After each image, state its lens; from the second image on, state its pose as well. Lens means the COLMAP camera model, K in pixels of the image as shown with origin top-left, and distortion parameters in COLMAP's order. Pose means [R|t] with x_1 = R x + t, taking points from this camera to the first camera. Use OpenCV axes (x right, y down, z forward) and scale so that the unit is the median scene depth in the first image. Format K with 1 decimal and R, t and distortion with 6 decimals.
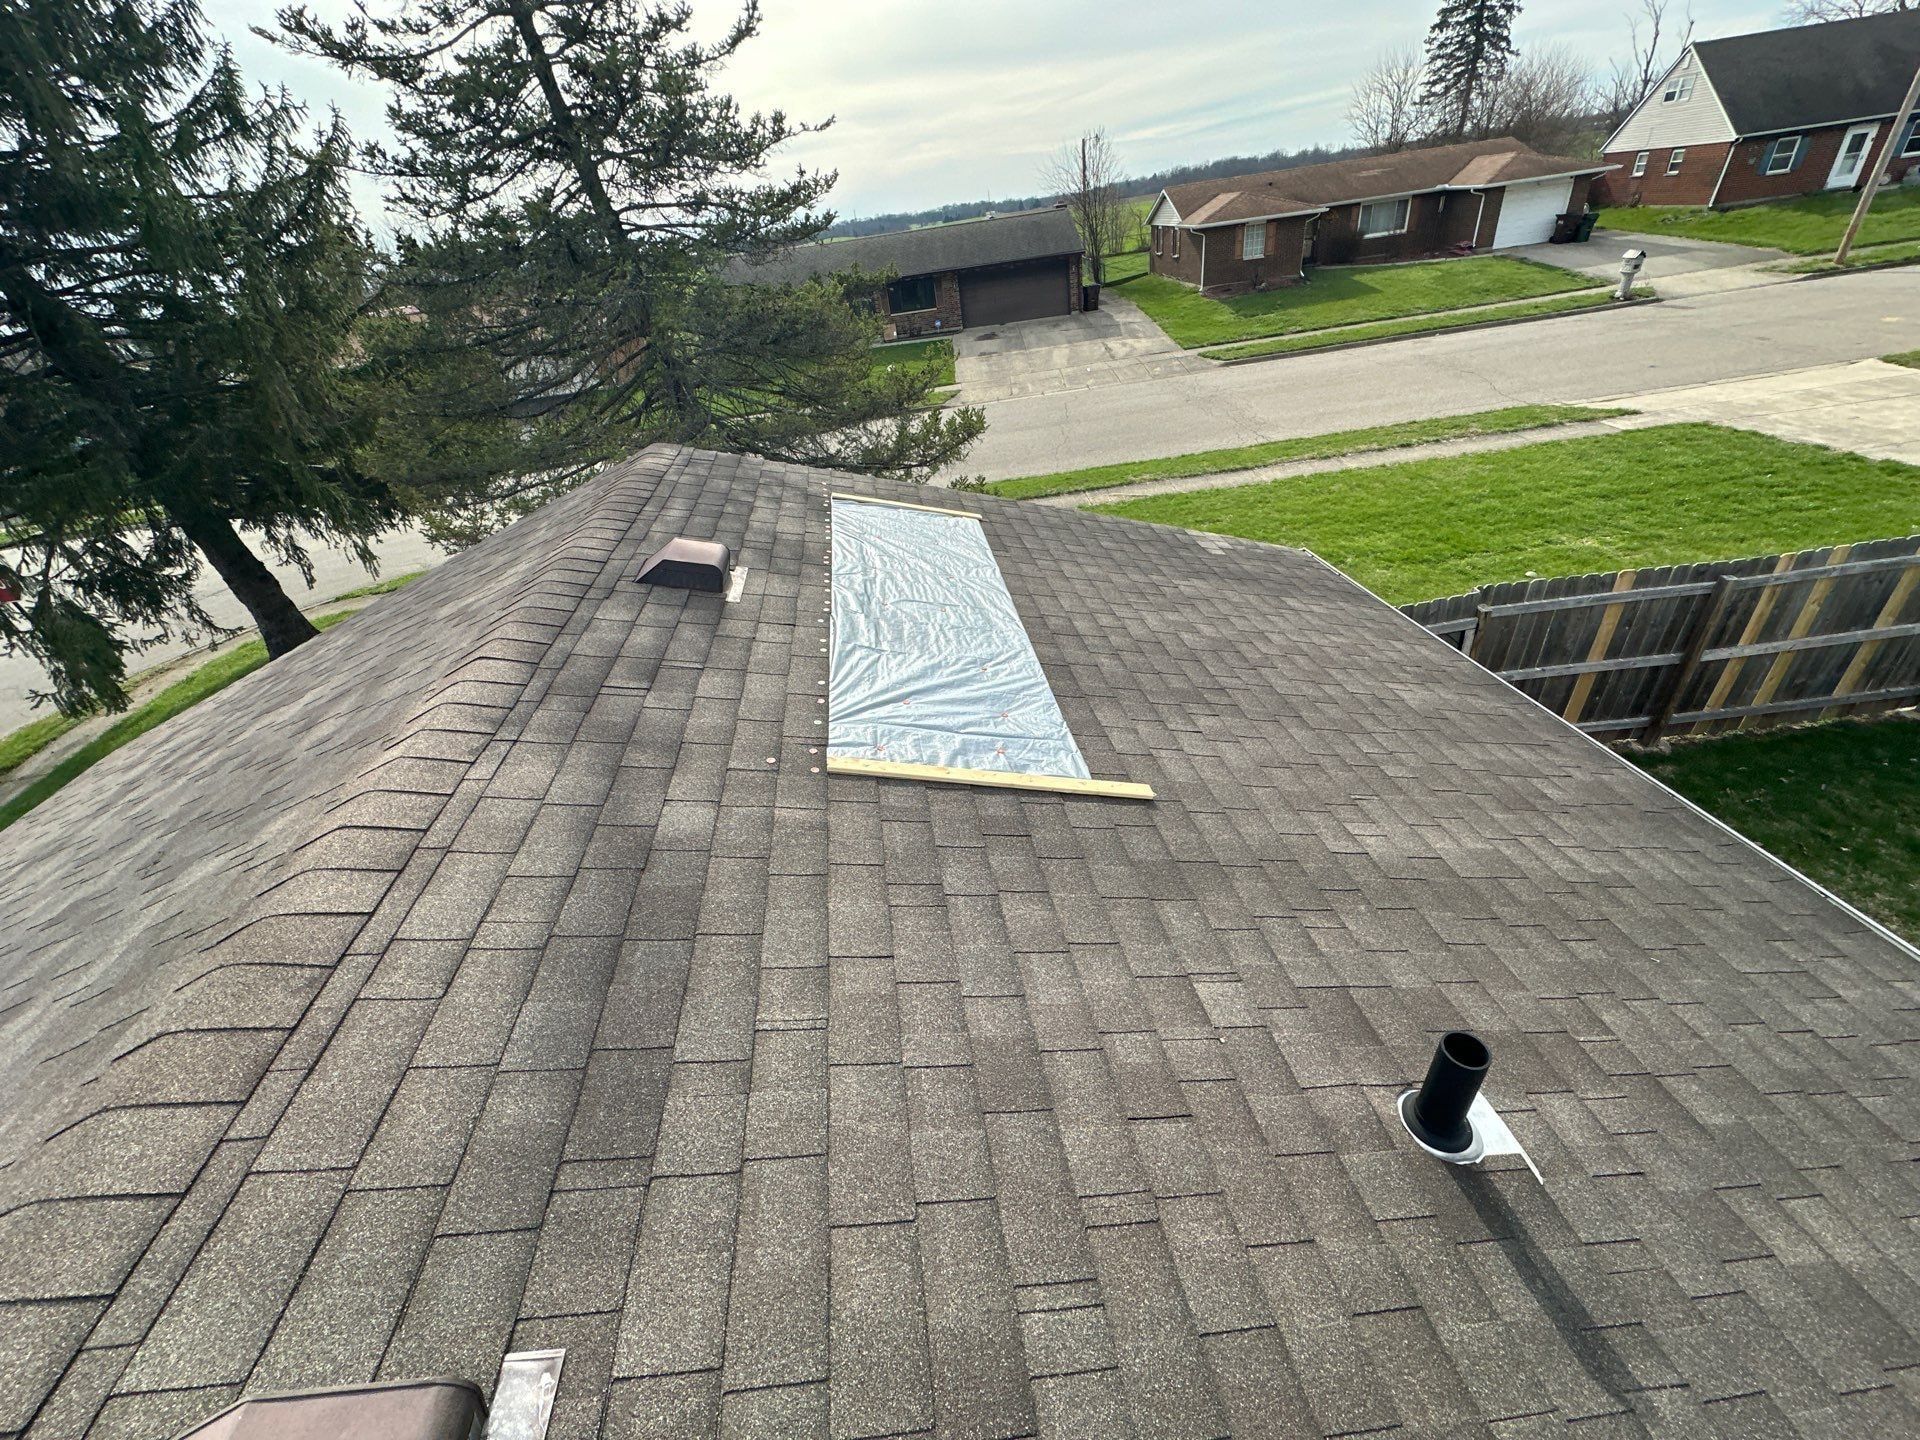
lens RADIAL K [[765.2, 0, 960.0], [0, 765.2, 720.0], [0, 0, 1]] dist [-0.000020, 0.000150]
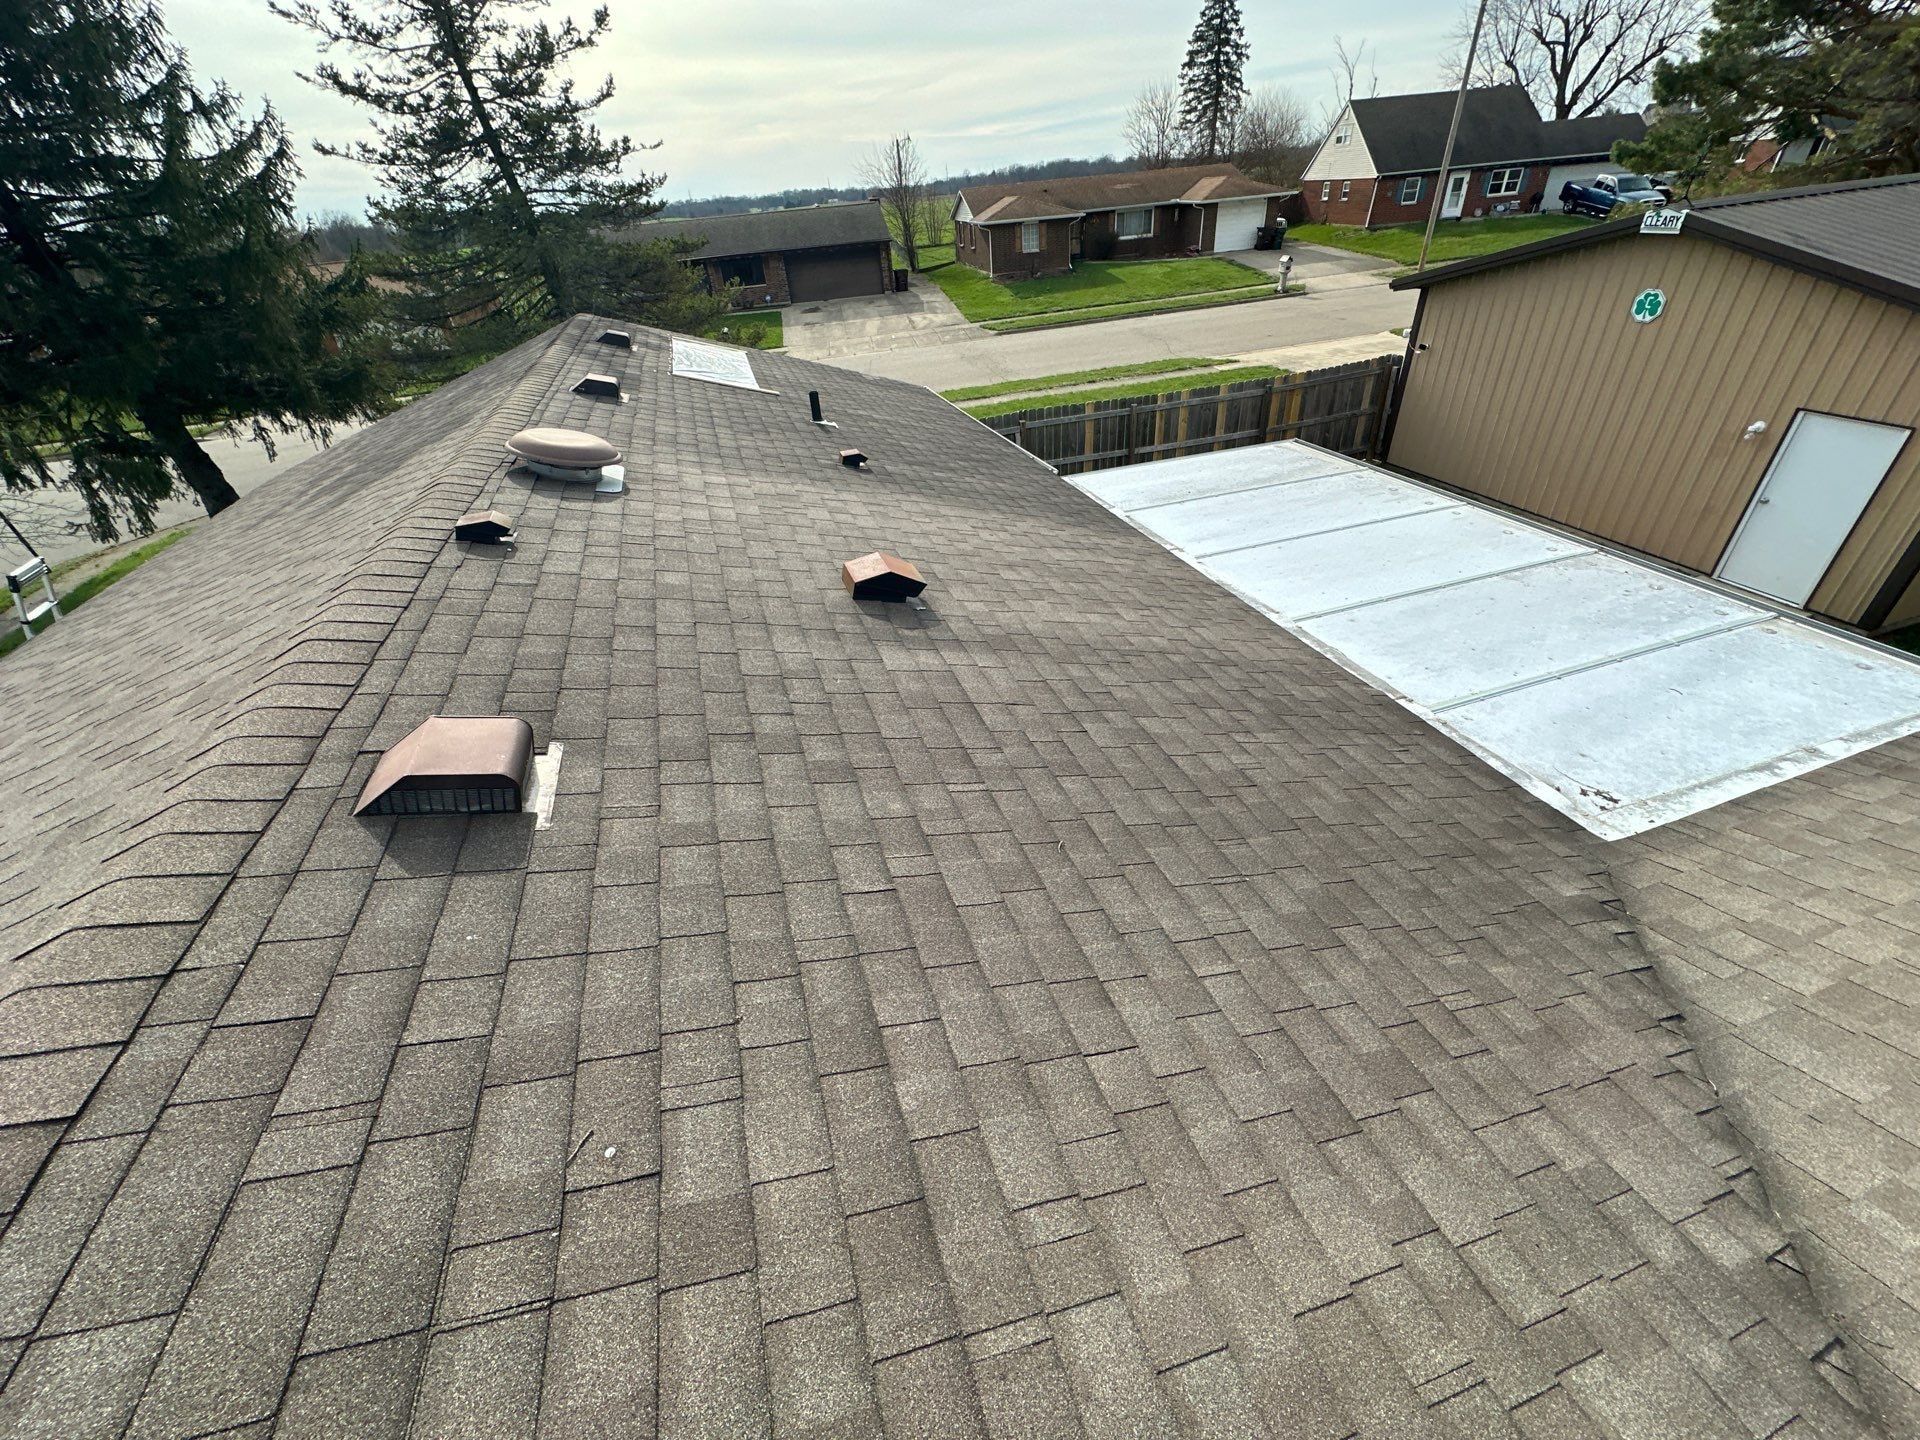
lens RADIAL K [[764.6, 0, 960.0], [0, 764.6, 720.0], [0, 0, 1]] dist [-0.000184, -0.000128]
pose [[0.984838, -0.057904, 0.163528, 0.031913], [0.056400, 0.998312, 0.013831, 0.118444], [-0.164053, -0.004398, 0.986442, -0.186476]]
